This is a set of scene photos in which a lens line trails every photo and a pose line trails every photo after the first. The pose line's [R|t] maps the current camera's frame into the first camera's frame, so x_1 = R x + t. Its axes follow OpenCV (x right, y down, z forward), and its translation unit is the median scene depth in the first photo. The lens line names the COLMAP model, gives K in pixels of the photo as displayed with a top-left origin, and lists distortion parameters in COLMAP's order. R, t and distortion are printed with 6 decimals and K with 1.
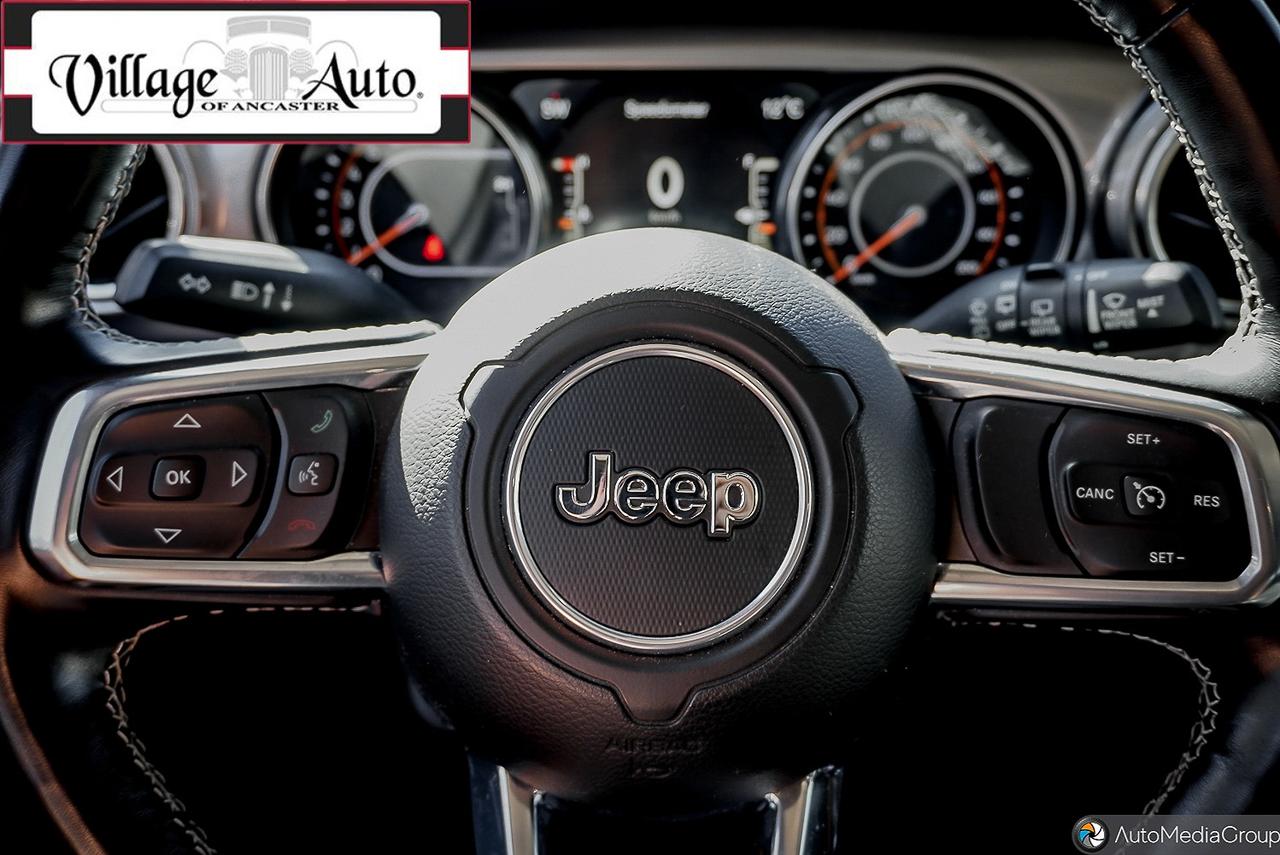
lens RADIAL K [[1355.9, 0, 640.0], [0, 1355.9, 427.5], [0, 0, 1]] dist [-0.000664, -0.000375]
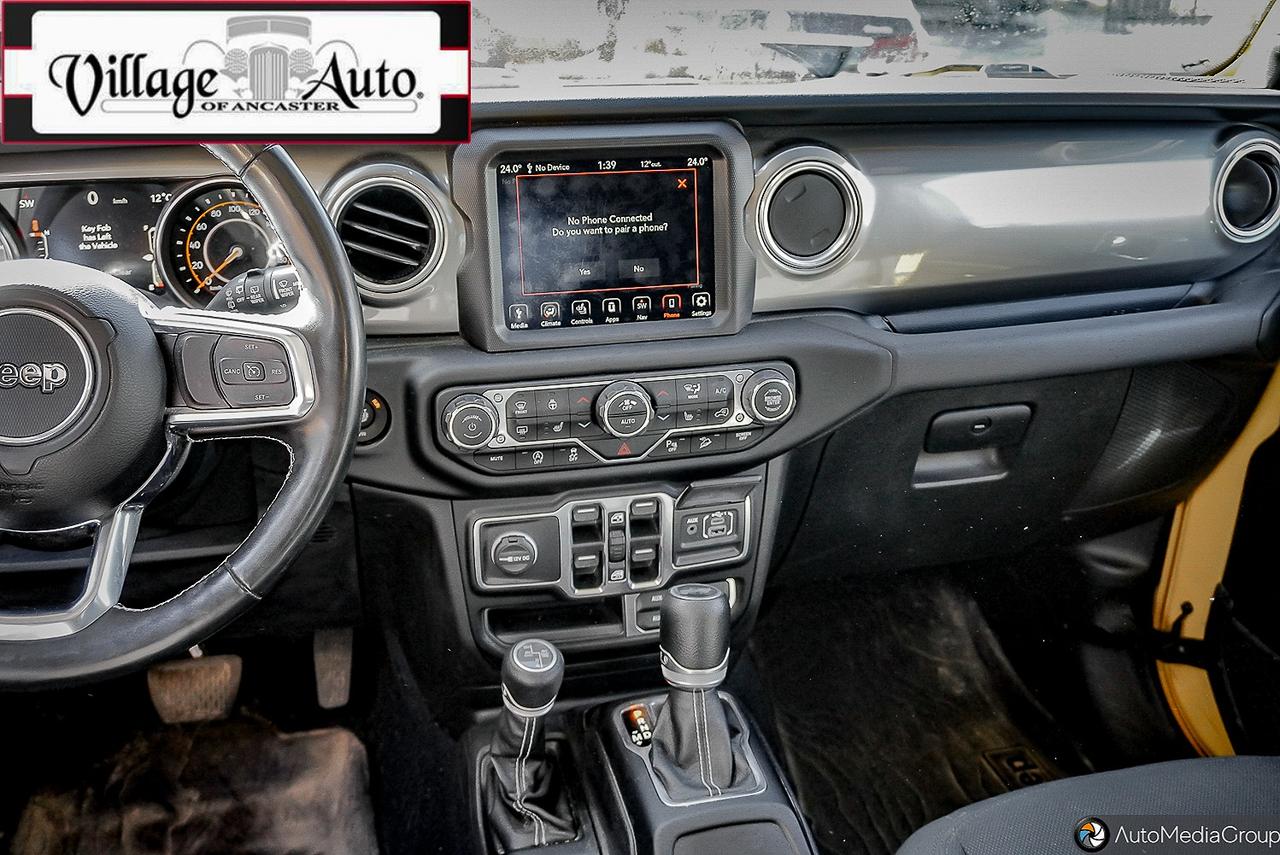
lens RADIAL K [[1219.9, 0, 640.0], [0, 1219.9, 427.5], [0, 0, 1]] dist [-0.009665, 0.012763]
pose [[0.968562, -0.091377, 0.231381, 0.348325], [0.097801, 0.995071, -0.016419, 0.175139], [-0.228740, 0.038532, 0.972725, -0.789136]]
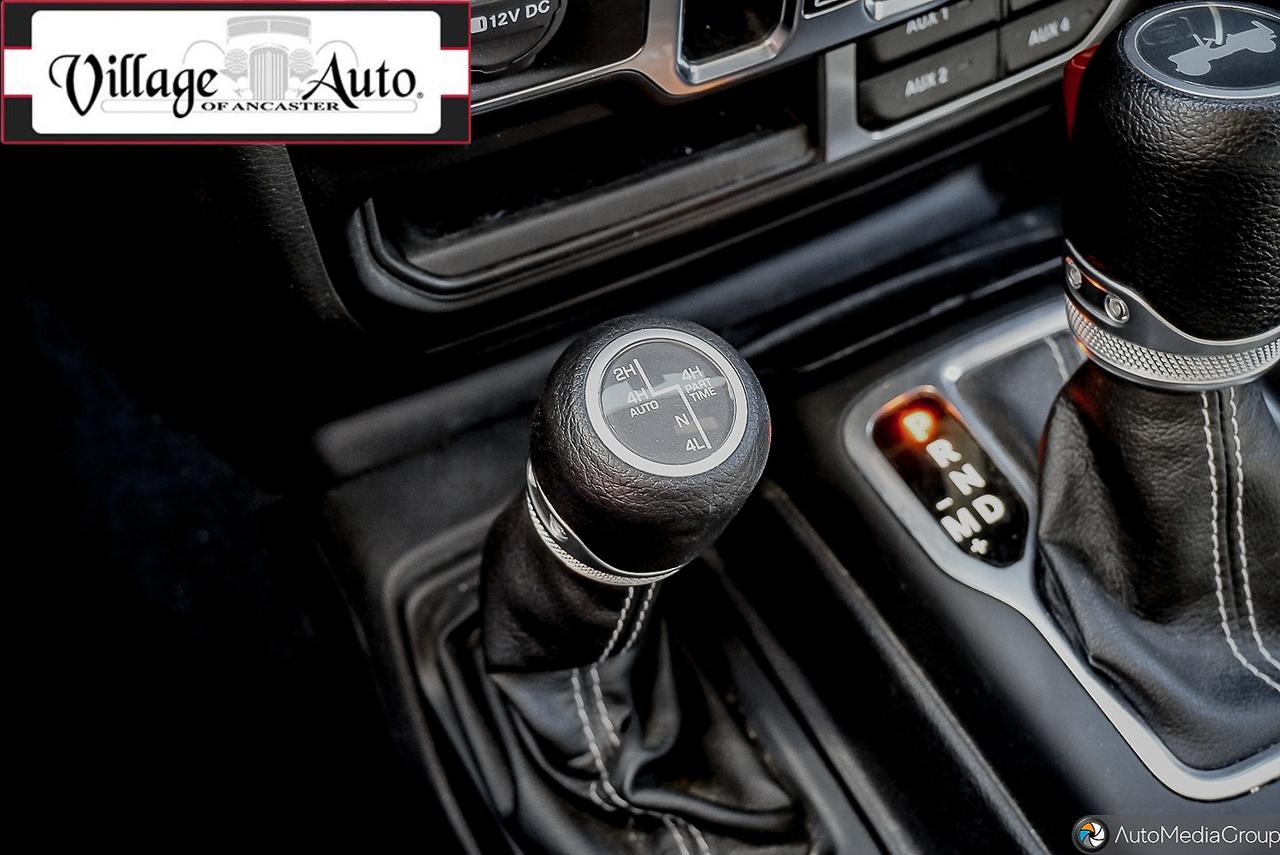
lens RADIAL K [[1984.8, 0, 642.8], [0, 1984.8, 444.3], [0, 0, 1]] dist [0.017633, 0.012587]
pose [[0.873960, -0.378083, 0.305365, 0.337217], [0.188936, 0.843217, 0.503278, 0.095884], [-0.447770, -0.382151, 0.808371, 0.381253]]
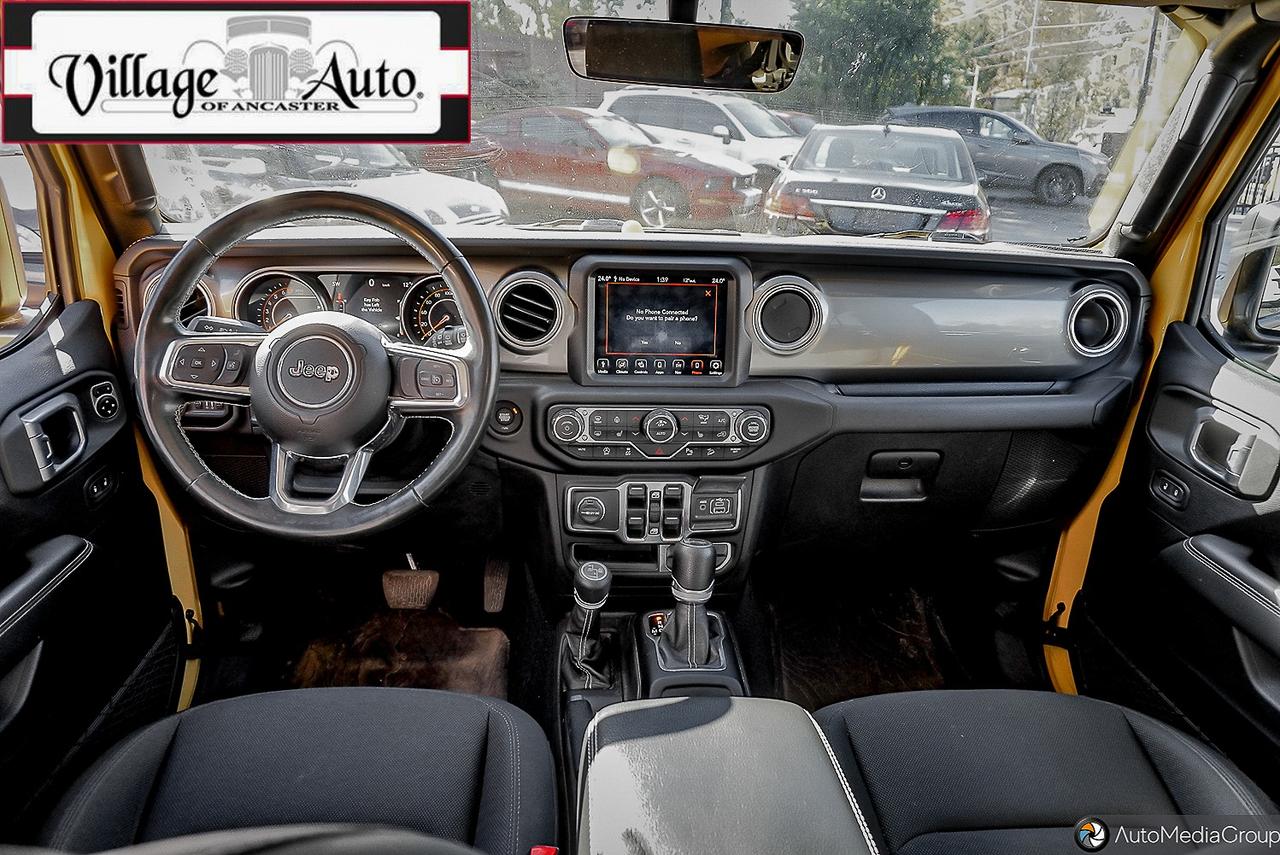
lens RADIAL K [[894.1, 0, 640.0], [0, 894.1, 427.5], [0, 0, 1]] dist [-0.048729, 0.054923]
pose [[0.996481, 0.002163, 0.083787, 0.510415], [0.004765, 0.996587, -0.082406, 0.295615], [-0.083679, 0.082515, 0.993071, -1.179860]]
